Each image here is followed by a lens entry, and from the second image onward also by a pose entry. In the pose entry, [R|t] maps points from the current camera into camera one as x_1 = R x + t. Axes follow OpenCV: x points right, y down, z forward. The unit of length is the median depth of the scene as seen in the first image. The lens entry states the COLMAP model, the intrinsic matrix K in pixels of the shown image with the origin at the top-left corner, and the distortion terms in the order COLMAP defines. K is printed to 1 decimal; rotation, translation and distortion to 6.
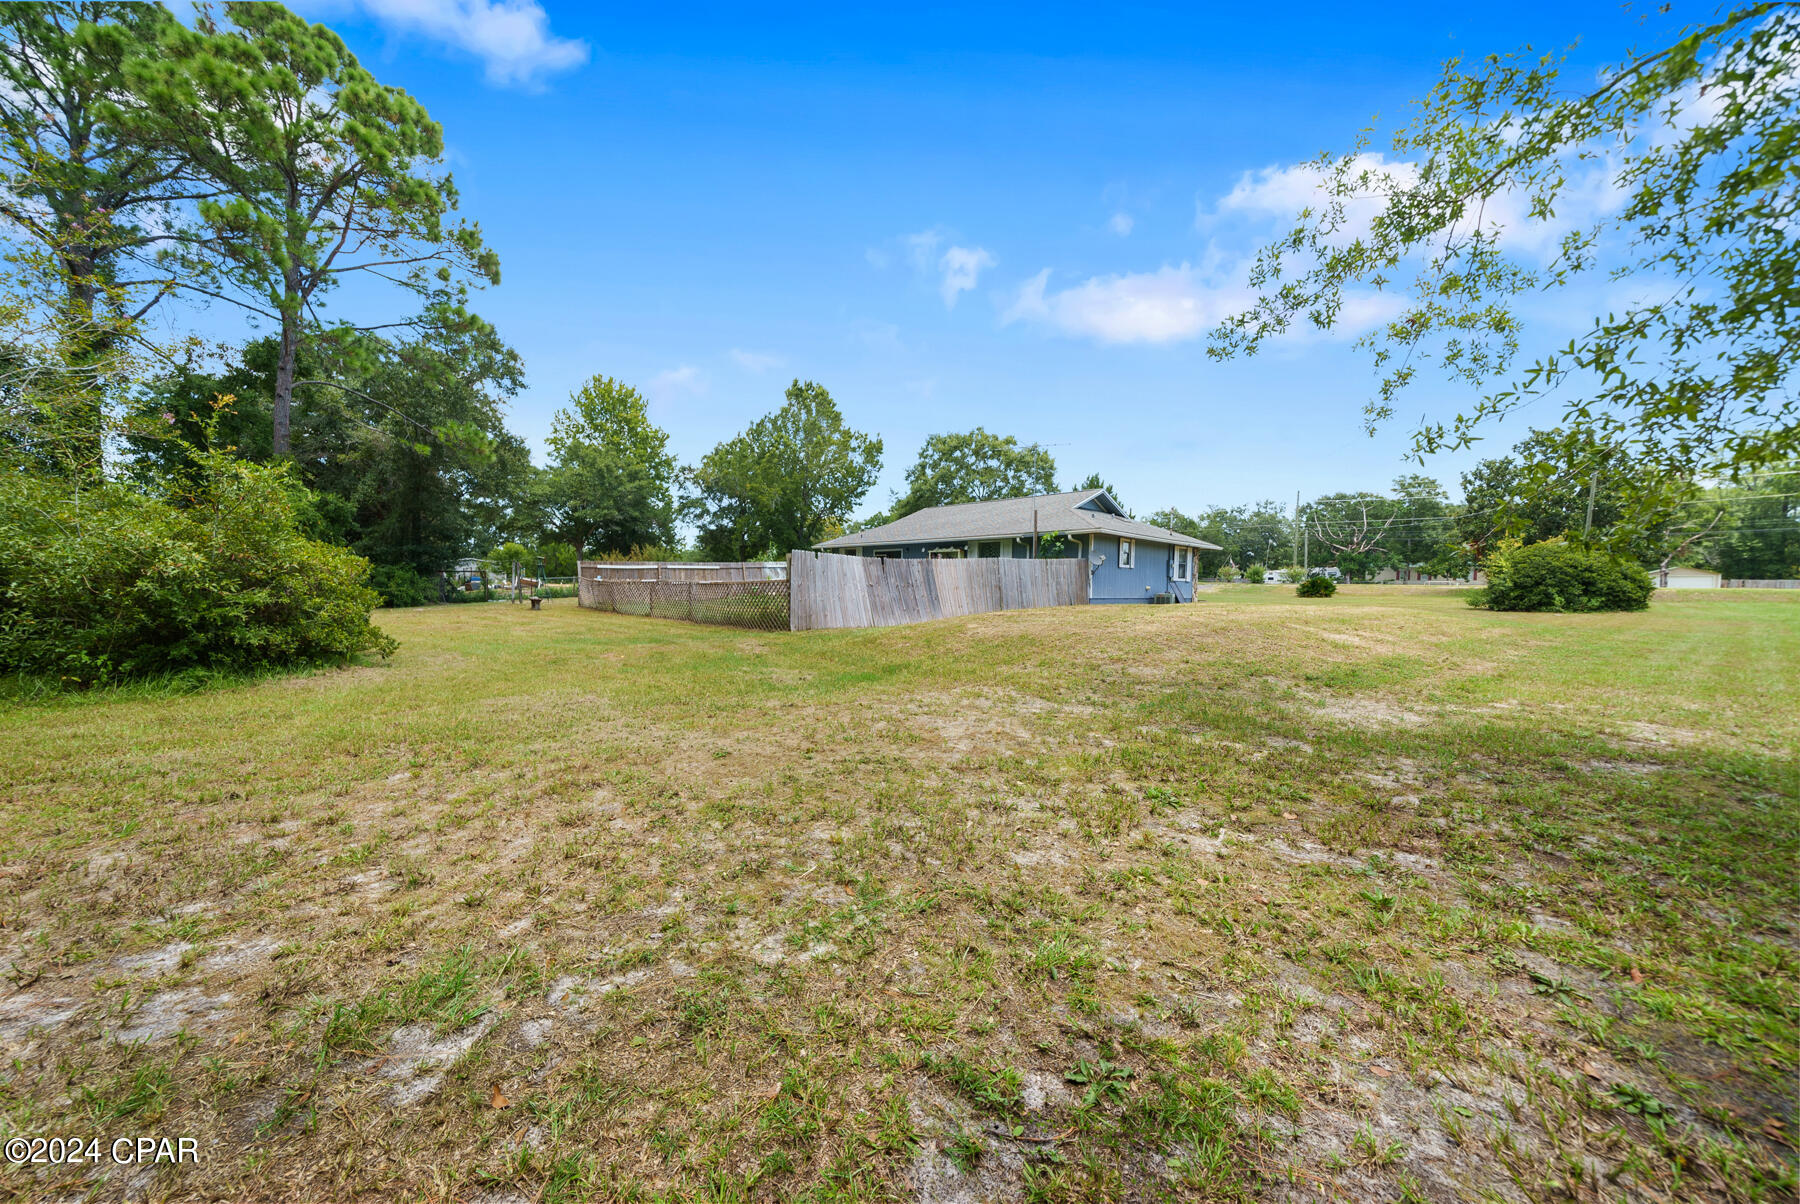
lens RADIAL K [[615.2, 0, 877.1], [0, 615.2, 596.6], [0, 0, 1]] dist [-0.001732, -0.000376]
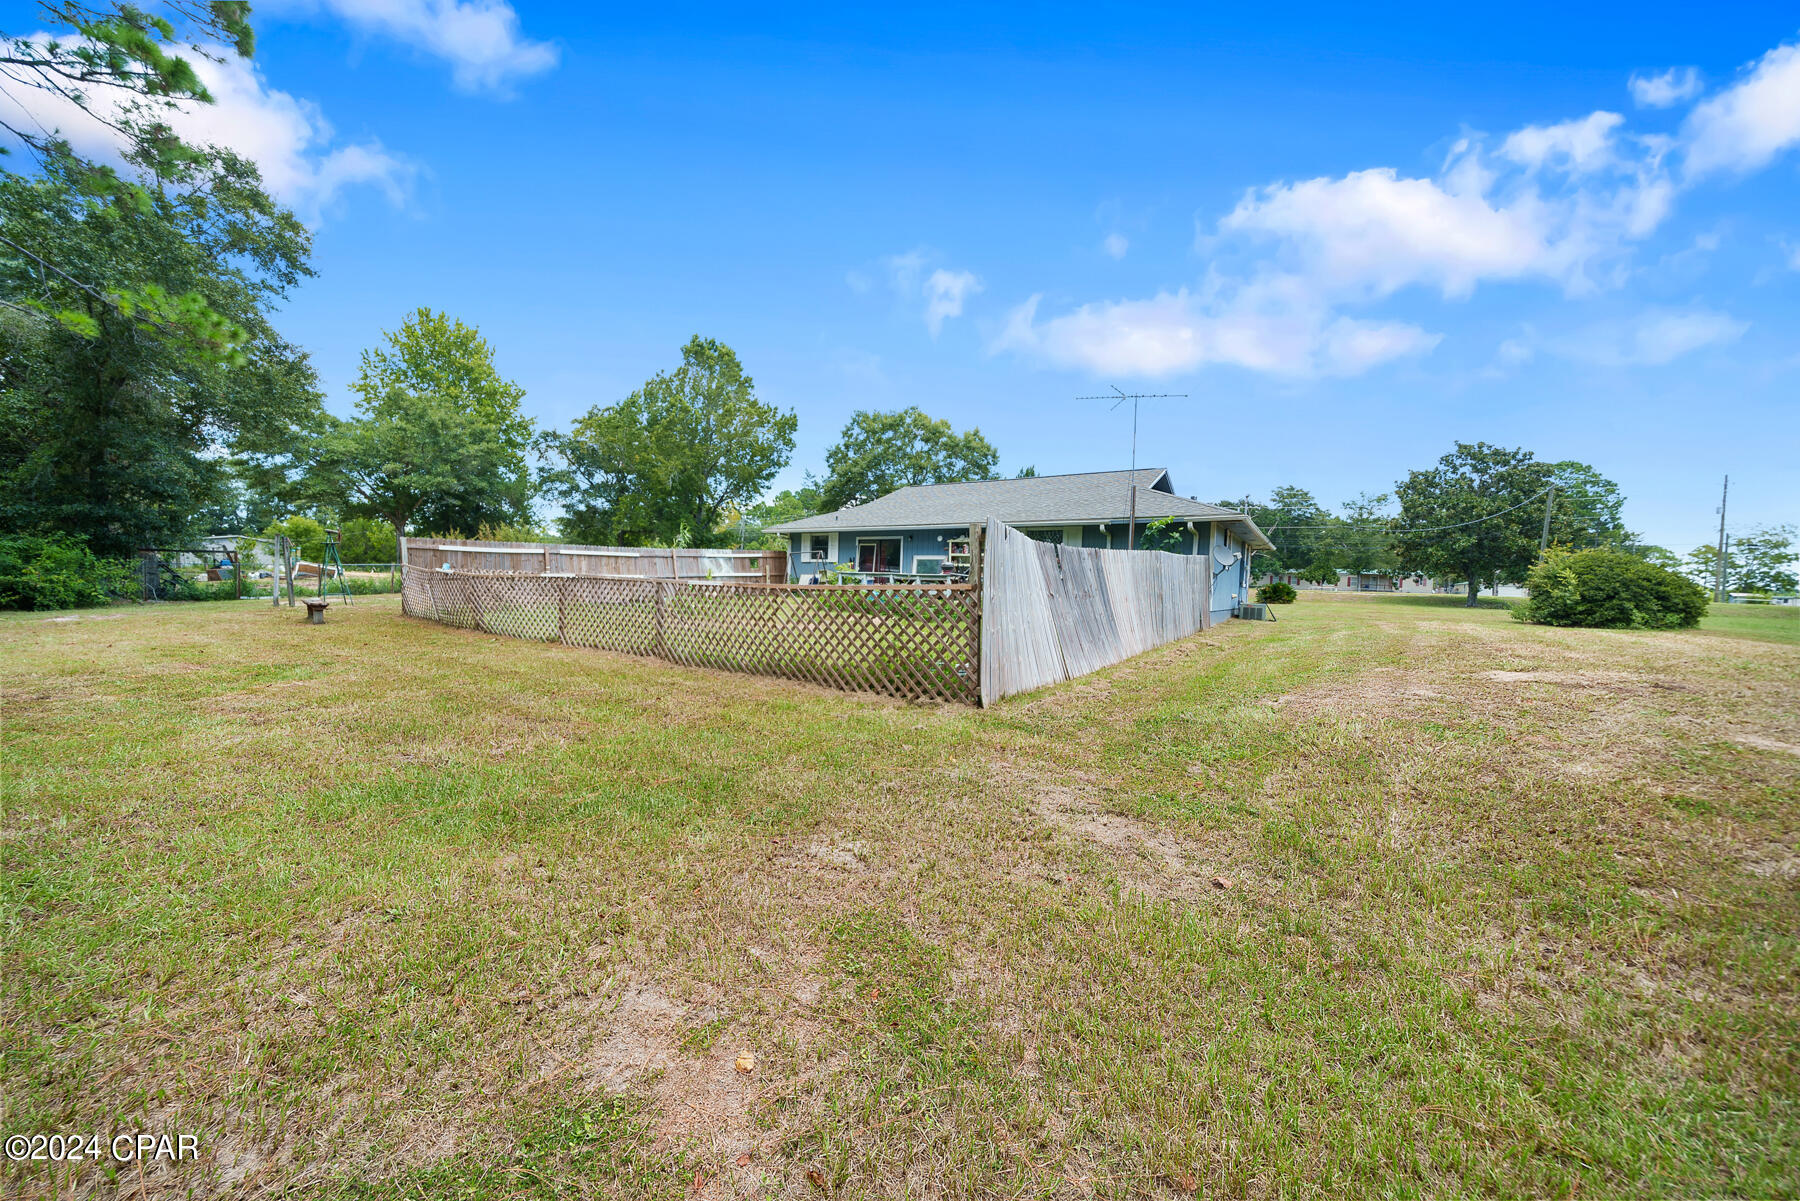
lens RADIAL K [[615.2, 0, 877.1], [0, 615.2, 595.1], [0, 0, 1]] dist [-0.001732, -0.000376]
pose [[0.977283, 0.013075, 0.211534, -0.062405], [-0.014392, 0.999885, 0.004691, -0.004618], [-0.211448, -0.007629, 0.977359, 0.122893]]
